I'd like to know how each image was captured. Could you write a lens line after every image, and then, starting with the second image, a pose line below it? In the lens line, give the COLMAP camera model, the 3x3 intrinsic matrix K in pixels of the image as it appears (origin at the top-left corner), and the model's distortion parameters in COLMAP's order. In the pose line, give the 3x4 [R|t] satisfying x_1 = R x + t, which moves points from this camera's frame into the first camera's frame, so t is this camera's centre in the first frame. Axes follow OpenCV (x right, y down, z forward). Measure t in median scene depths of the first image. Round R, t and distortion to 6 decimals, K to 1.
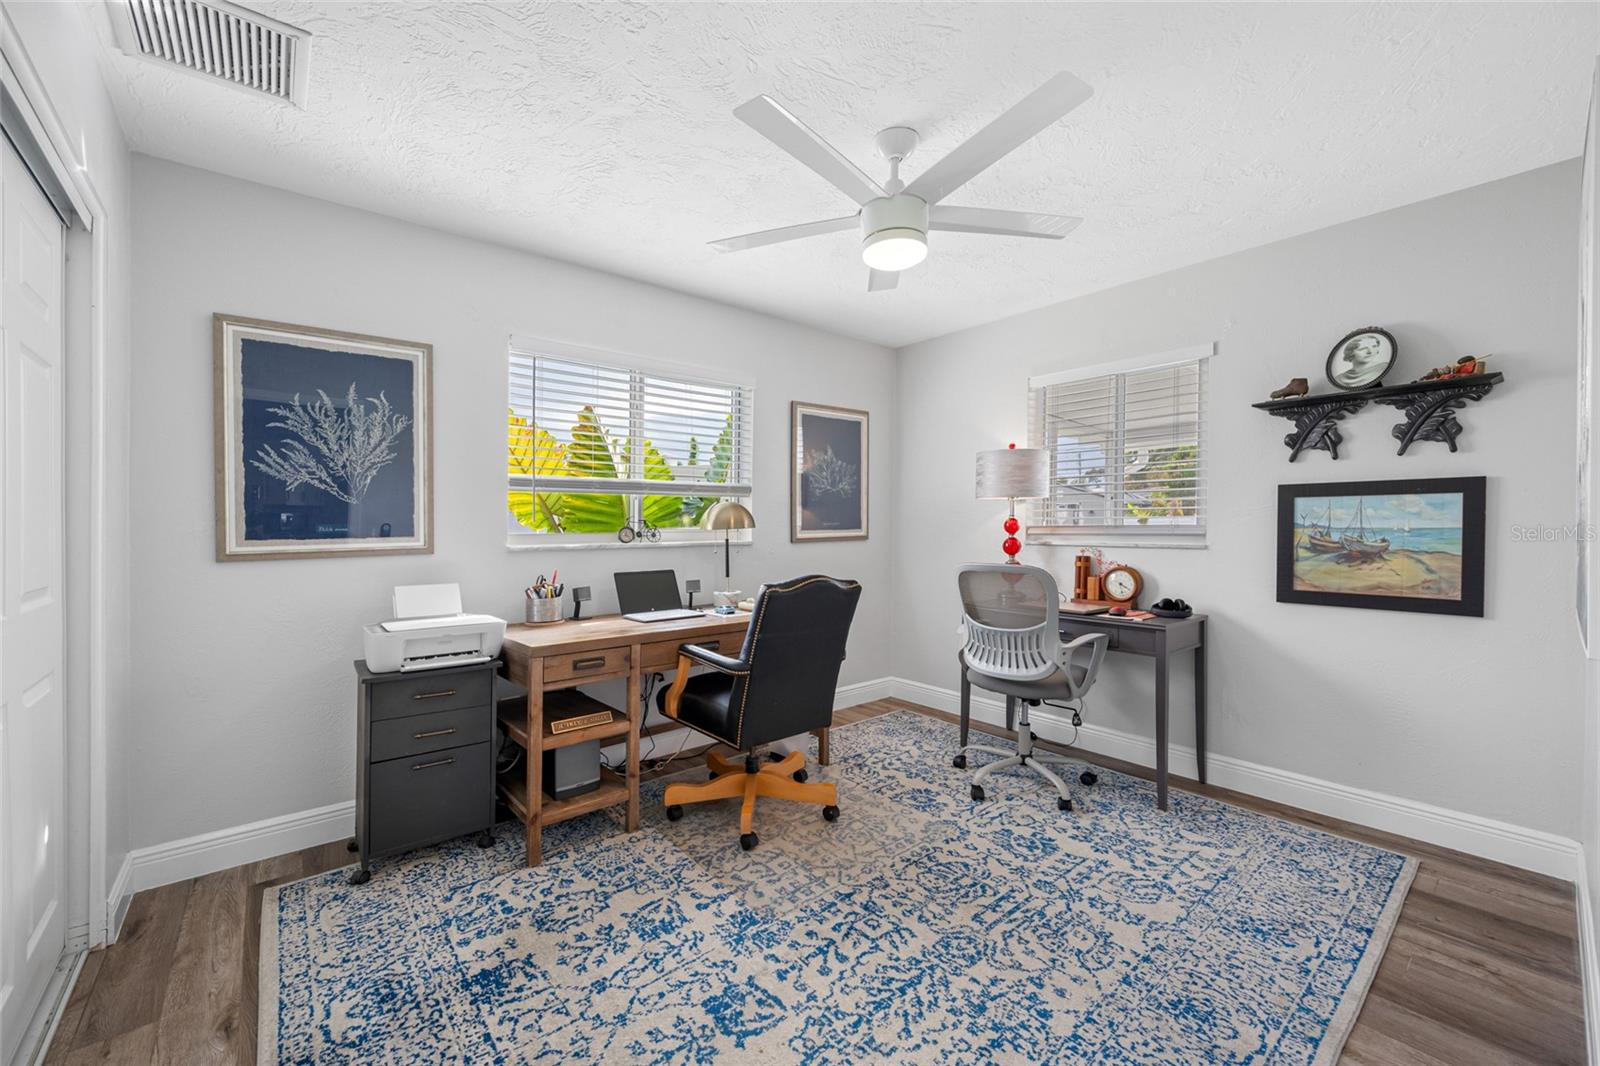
lens RADIAL K [[632.5, 0, 810.0], [0, 632.5, 531.2], [0, 0, 1]] dist [-0.002288, -0.000216]
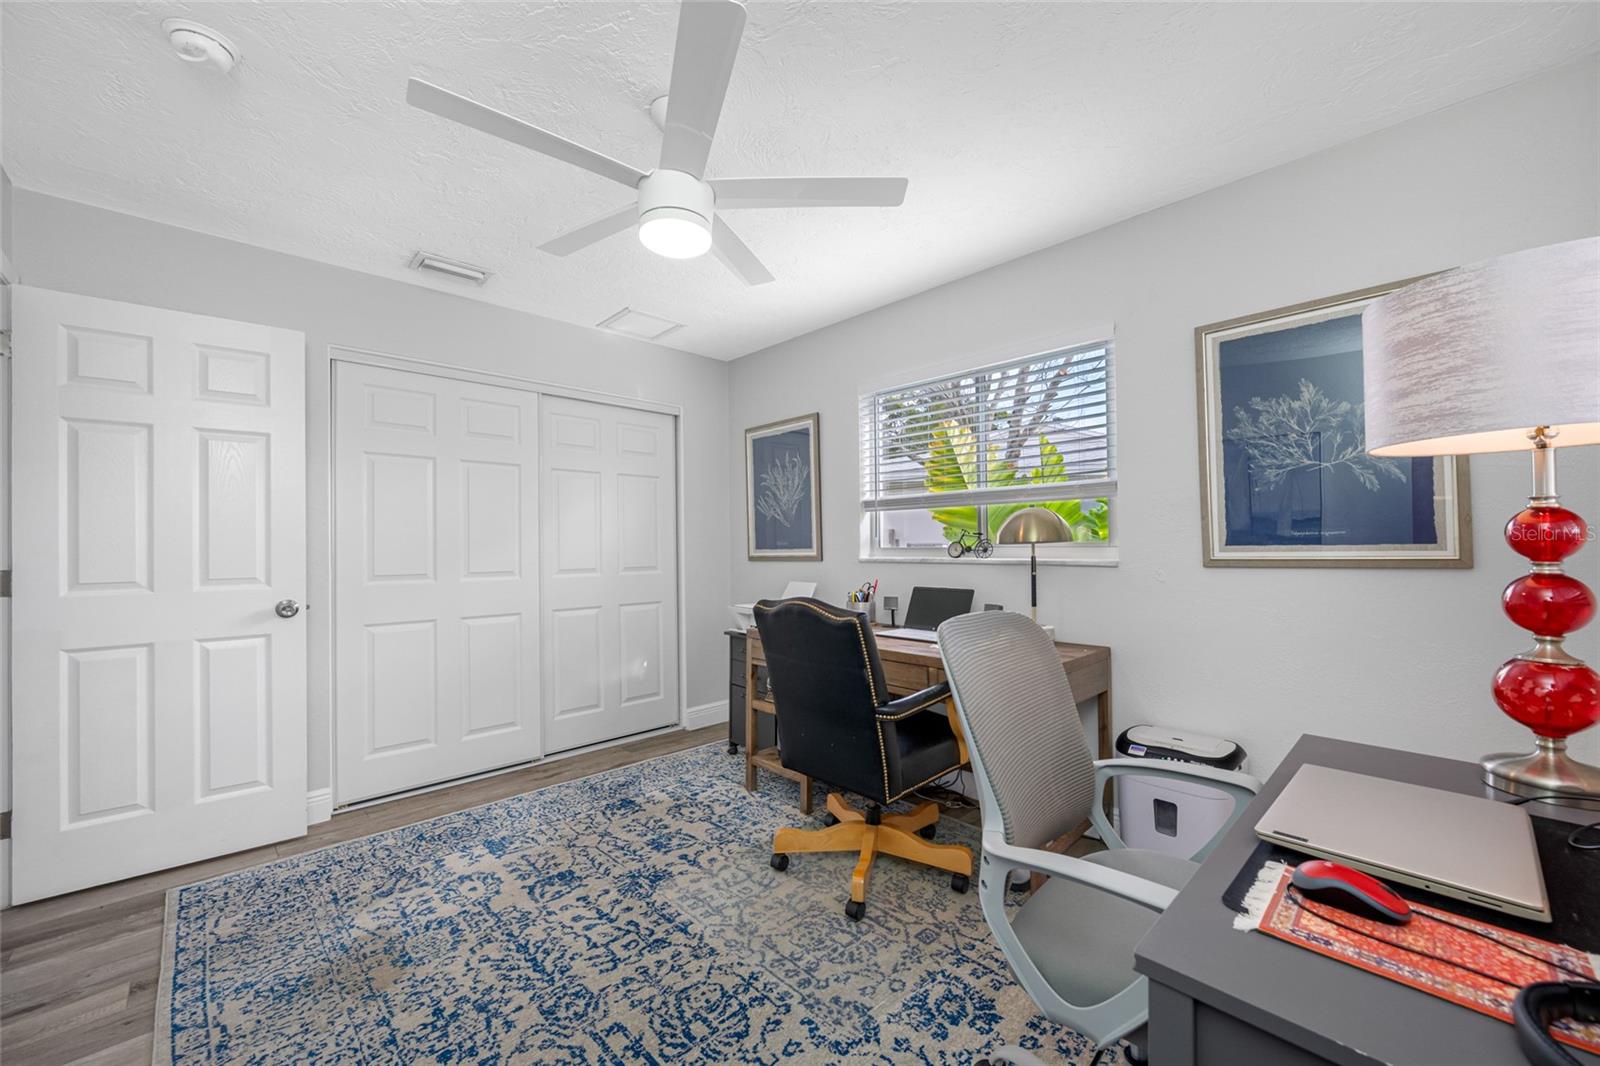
lens RADIAL K [[636.0, 0, 794.1], [0, 636.0, 536.4], [0, 0, 1]] dist [0.001753, 0.000510]
pose [[0.049573, -0.007324, -0.998744, 1.096781], [0.003590, 0.999968, -0.007154, -0.012695], [0.998764, -0.003230, 0.049598, 1.187472]]
